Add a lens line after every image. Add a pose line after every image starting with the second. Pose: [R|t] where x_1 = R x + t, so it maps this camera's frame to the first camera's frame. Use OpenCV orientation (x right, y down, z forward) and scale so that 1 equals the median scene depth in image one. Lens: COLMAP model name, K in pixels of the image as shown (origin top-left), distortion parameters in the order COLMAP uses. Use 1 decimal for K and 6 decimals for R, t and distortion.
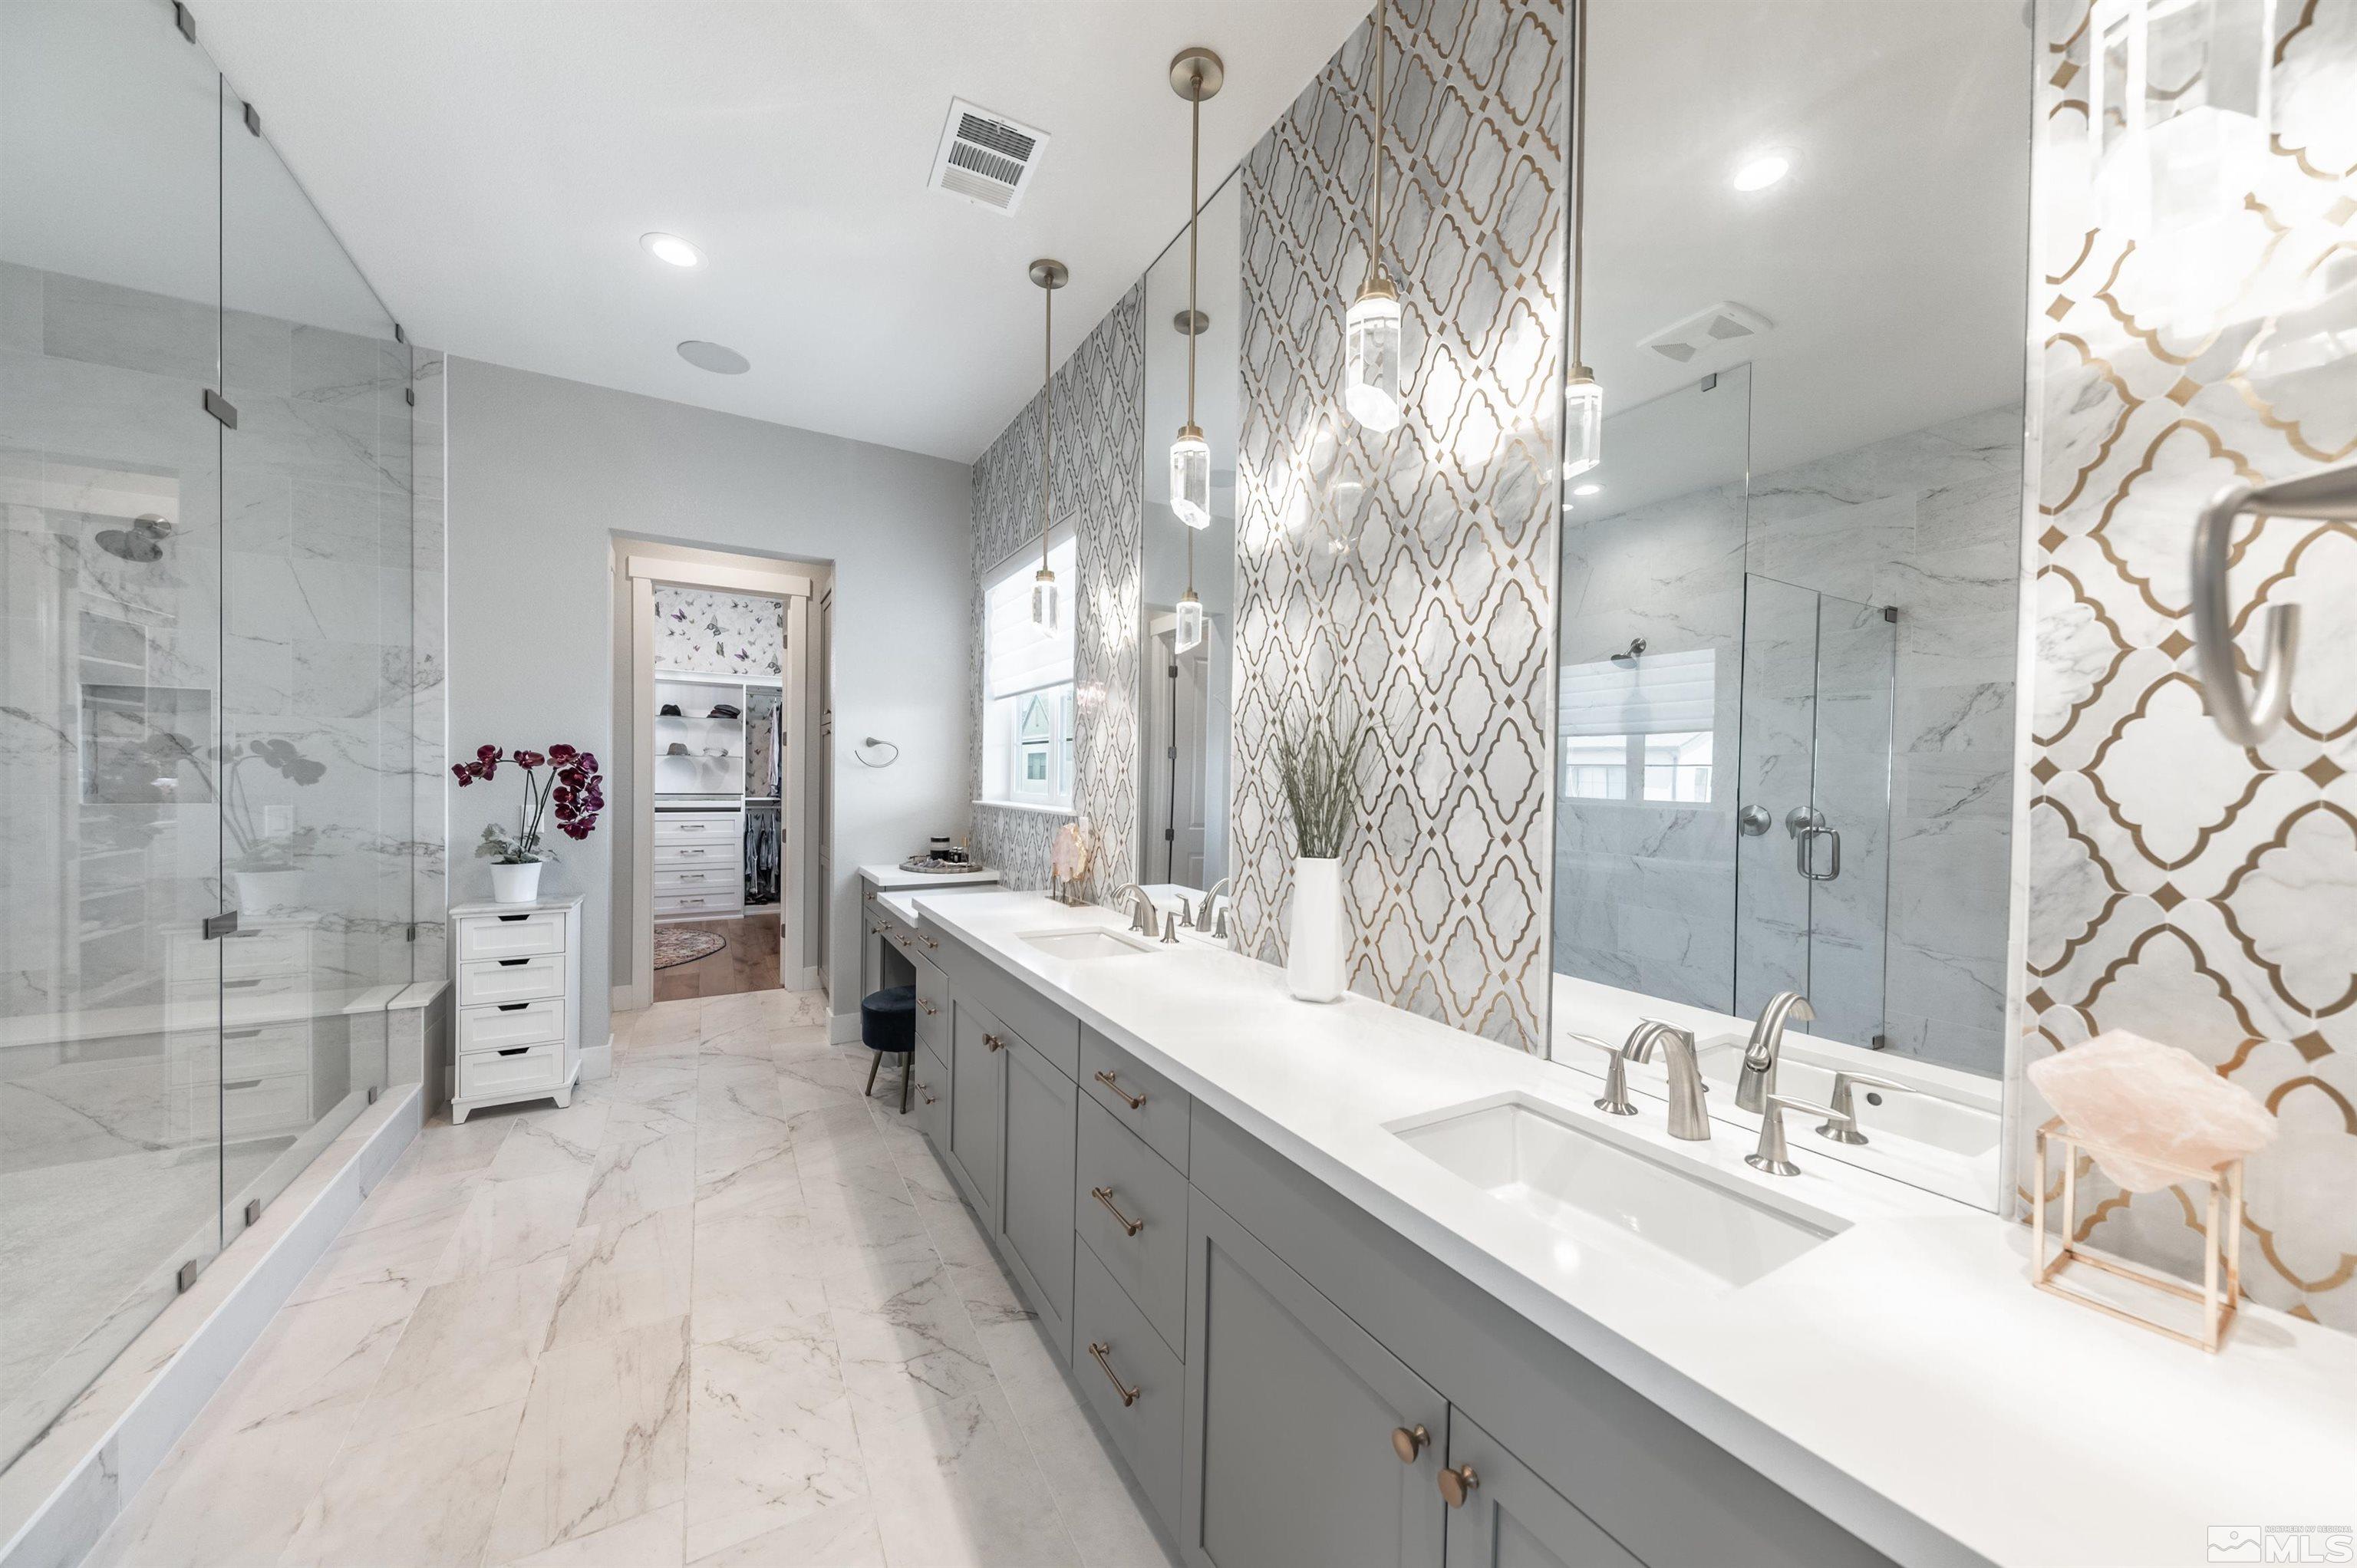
lens RADIAL K [[807.0, 0, 1169.8], [0, 807.0, 790.2], [0, 0, 1]] dist [0.012658, -0.003977]
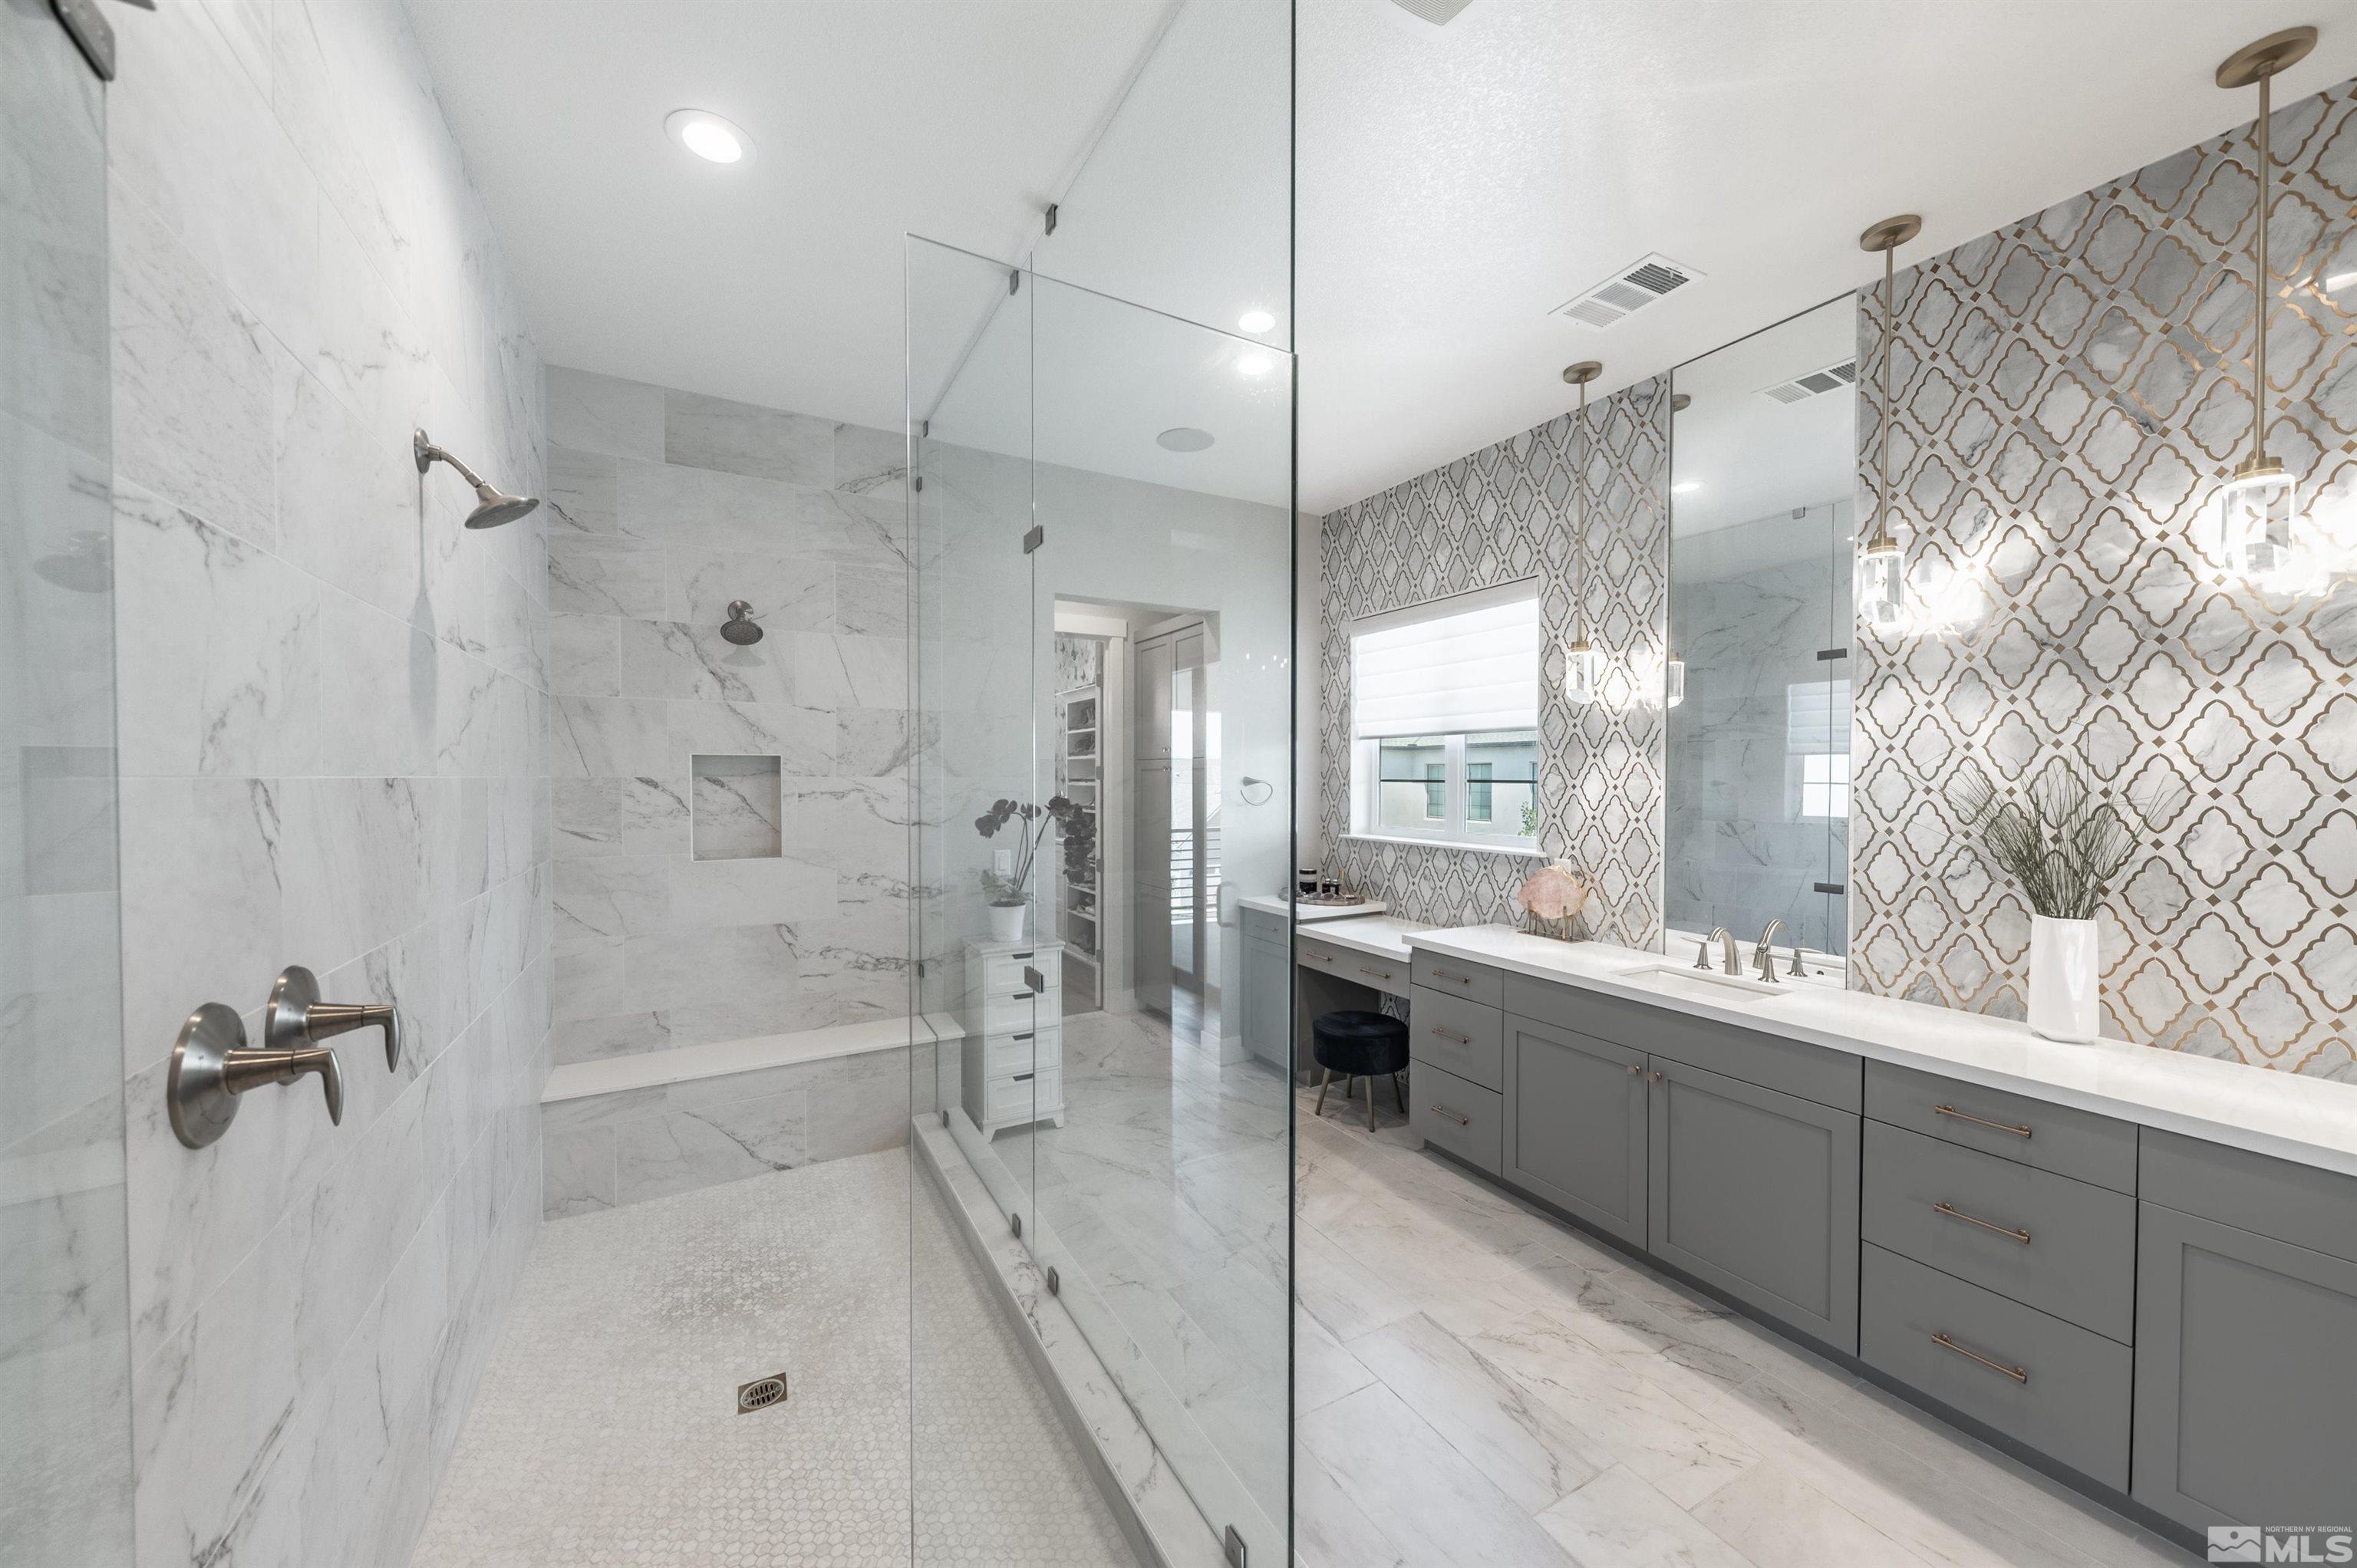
lens RADIAL K [[826.3, 0, 1178.6], [0, 826.3, 789.8], [0, 0, 1]] dist [0.014287, -0.005376]
pose [[0.999747, -0.014758, -0.016973, -1.049663], [0.014762, 0.999891, 0.000089, -0.117563], [0.016970, -0.000339, 0.999856, -0.214081]]
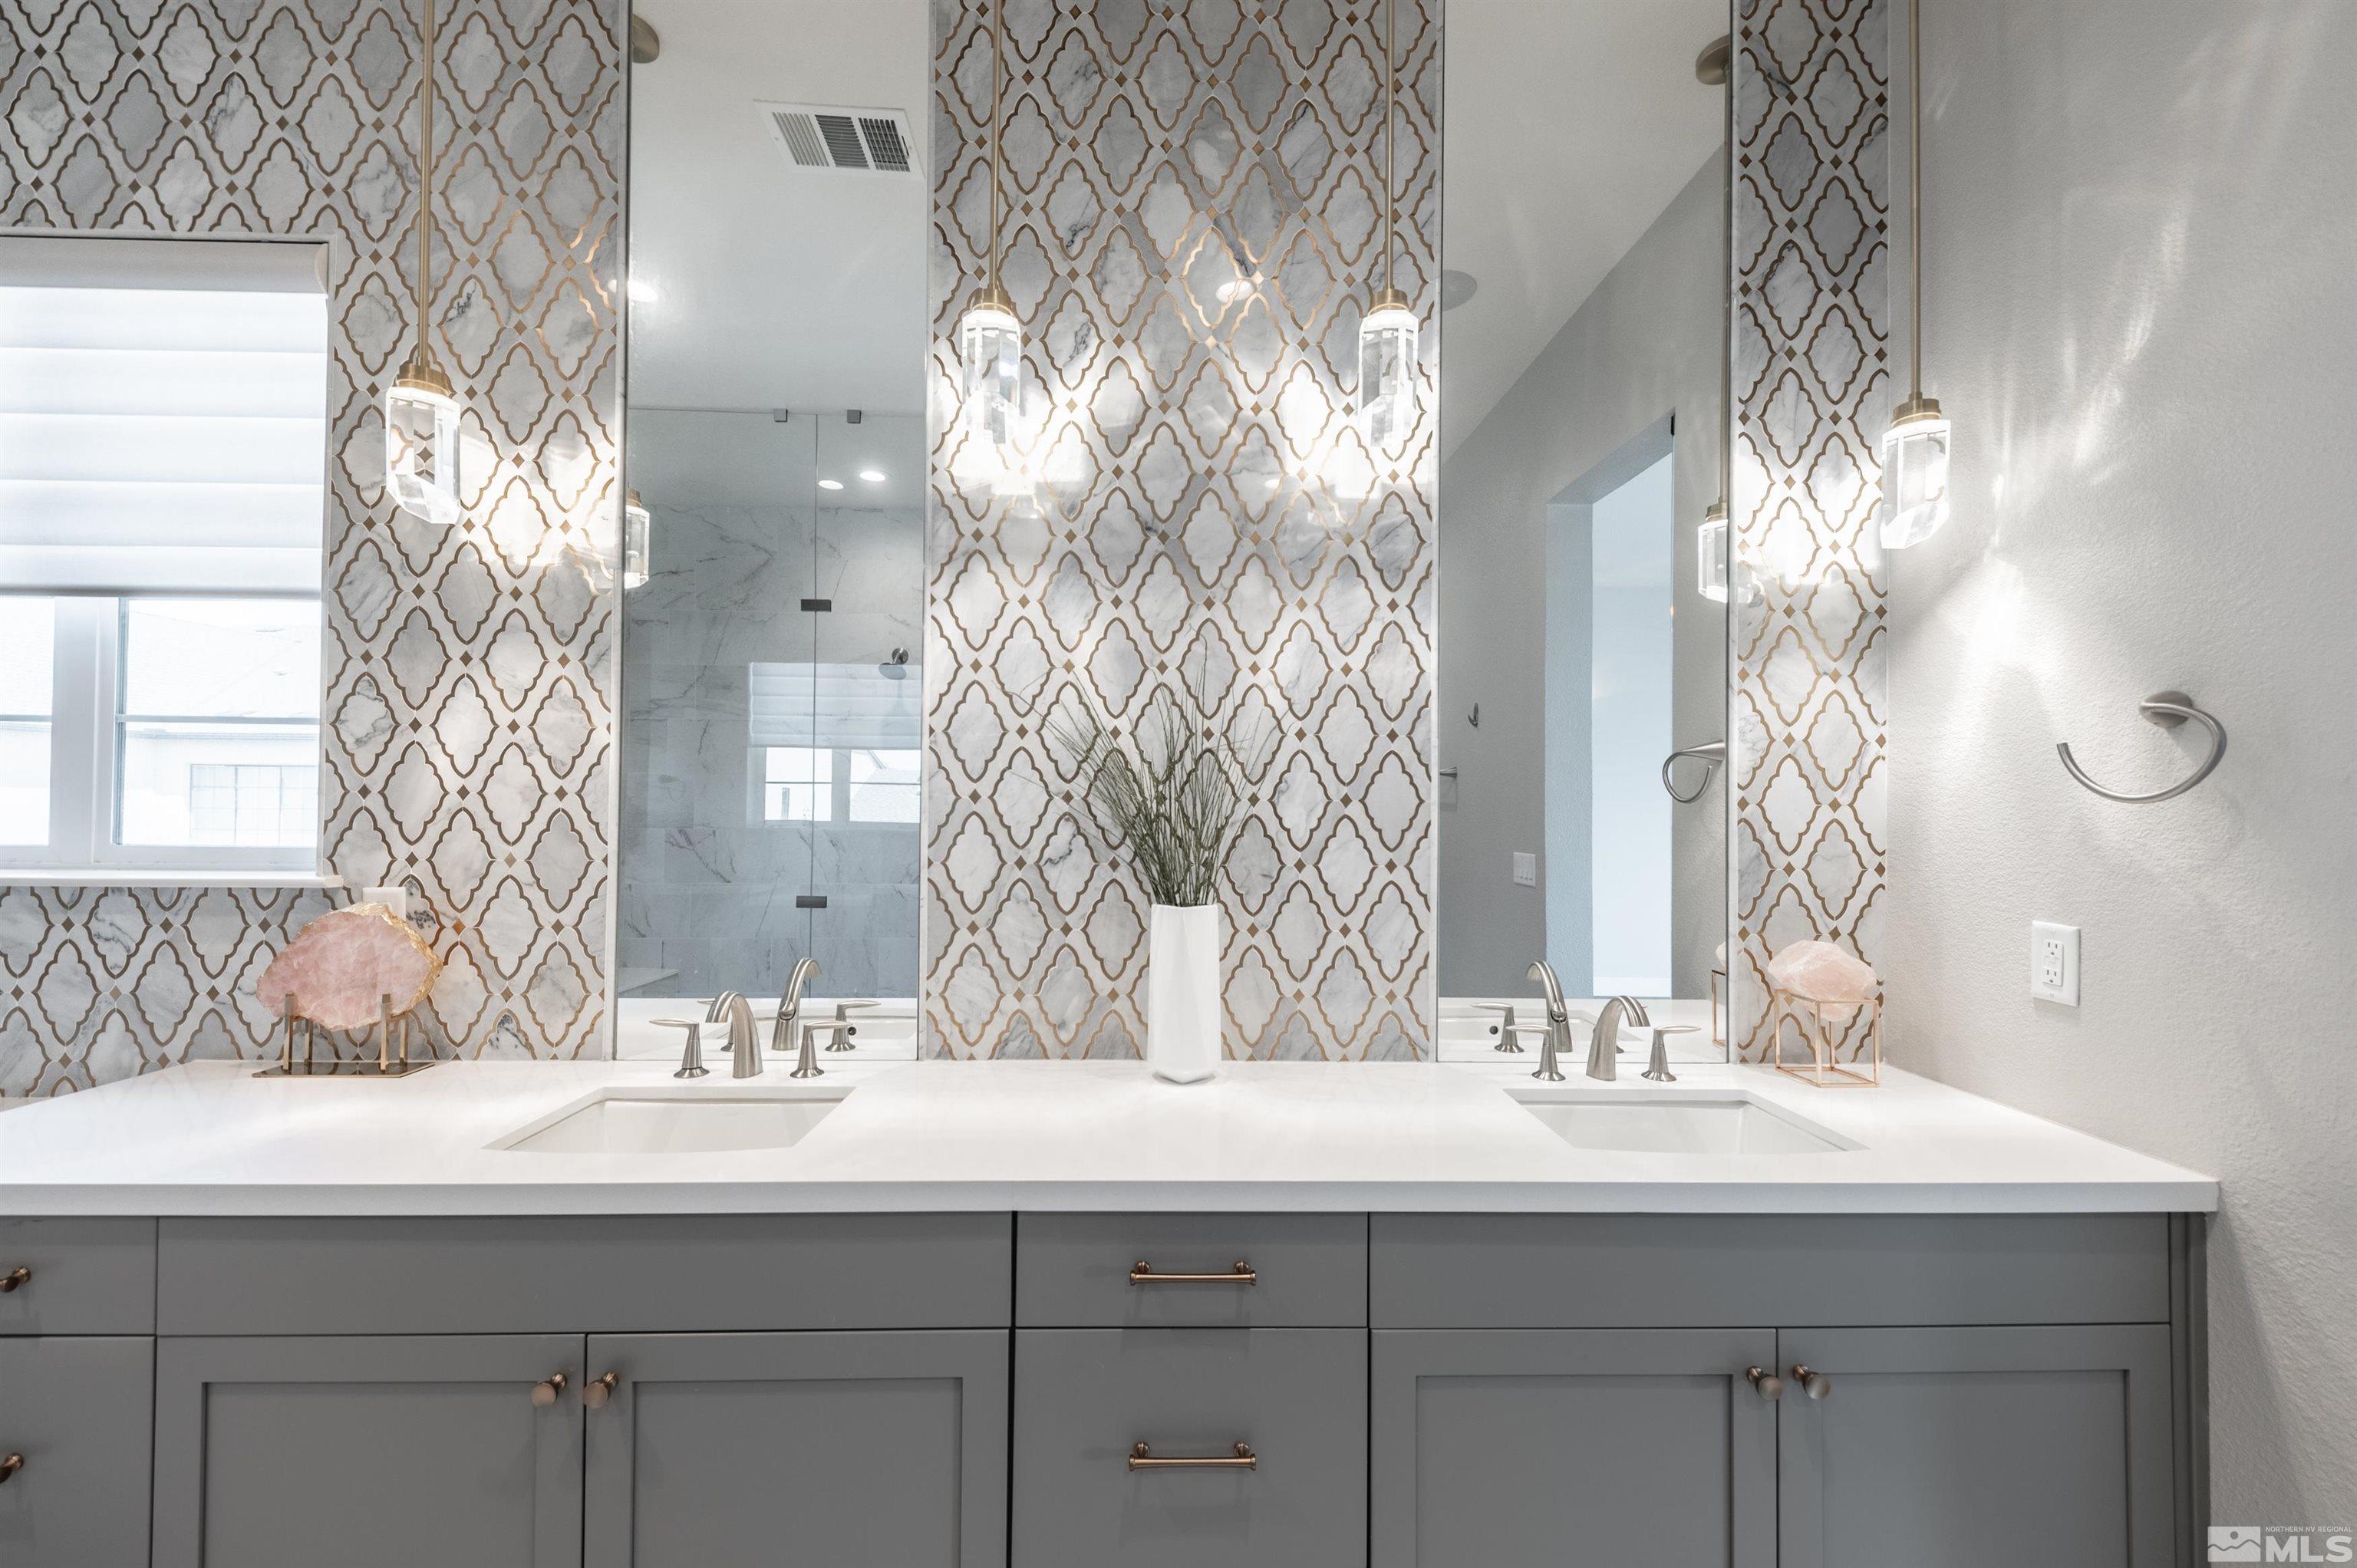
lens RADIAL K [[940.1, 0, 1175.4], [0, 940.1, 792.9], [0, 0, 1]] dist [0.007282, -0.003662]
pose [[0.482255, -0.002962, 0.876026, -0.653294], [0.012283, 0.999919, -0.003381, -0.027773], [-0.875945, 0.012390, 0.482253, 0.538652]]
